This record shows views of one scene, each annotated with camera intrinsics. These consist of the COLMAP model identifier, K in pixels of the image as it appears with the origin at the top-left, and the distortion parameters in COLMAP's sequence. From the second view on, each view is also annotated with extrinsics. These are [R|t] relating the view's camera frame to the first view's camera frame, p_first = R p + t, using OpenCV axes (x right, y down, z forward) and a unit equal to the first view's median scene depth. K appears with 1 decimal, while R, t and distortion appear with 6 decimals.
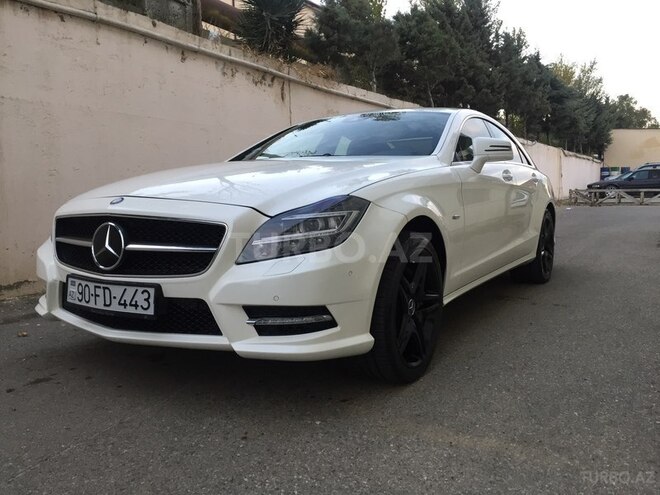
lens RADIAL K [[560.4, 0, 333.4], [0, 560.4, 254.3], [0, 0, 1]] dist [0.085191, -0.101074]
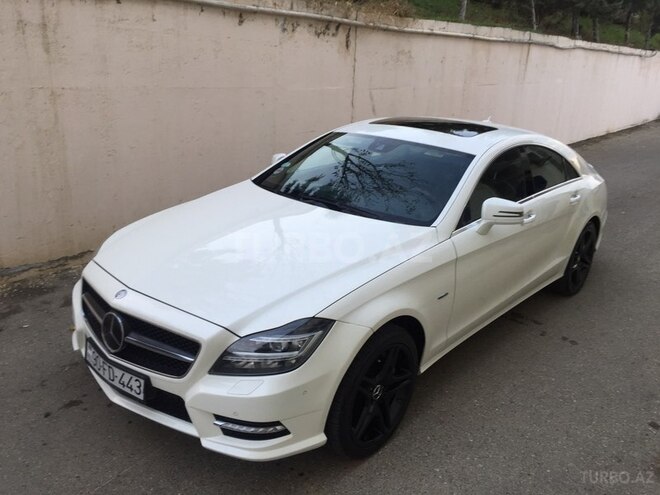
lens RADIAL K [[560.4, 0, 334.3], [0, 560.4, 251.0], [0, 0, 1]] dist [0.085191, -0.101074]
pose [[0.983549, 0.112375, -0.141430, 0.108853], [-0.079163, 0.971894, 0.221709, -0.250944], [0.162370, -0.206866, 0.964802, -0.018337]]
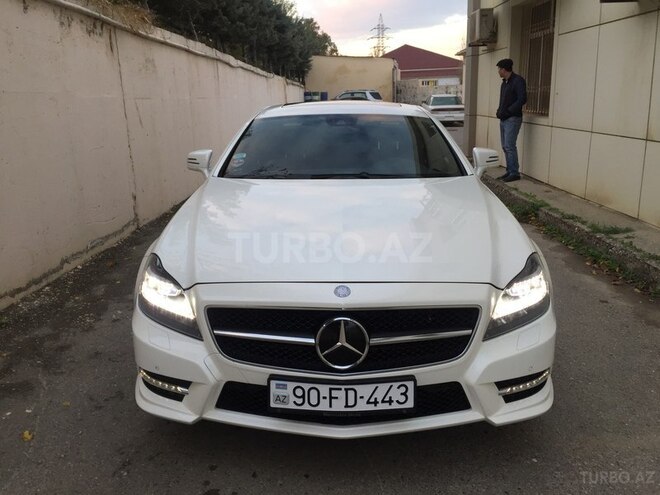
lens RADIAL K [[560.4, 0, 330.4], [0, 560.4, 252.3], [0, 0, 1]] dist [0.085191, -0.101074]
pose [[0.864993, -0.130391, 0.484546, -0.433730], [0.060527, 0.985710, 0.157204, -0.156008], [-0.498119, -0.106652, 0.860524, 0.134192]]
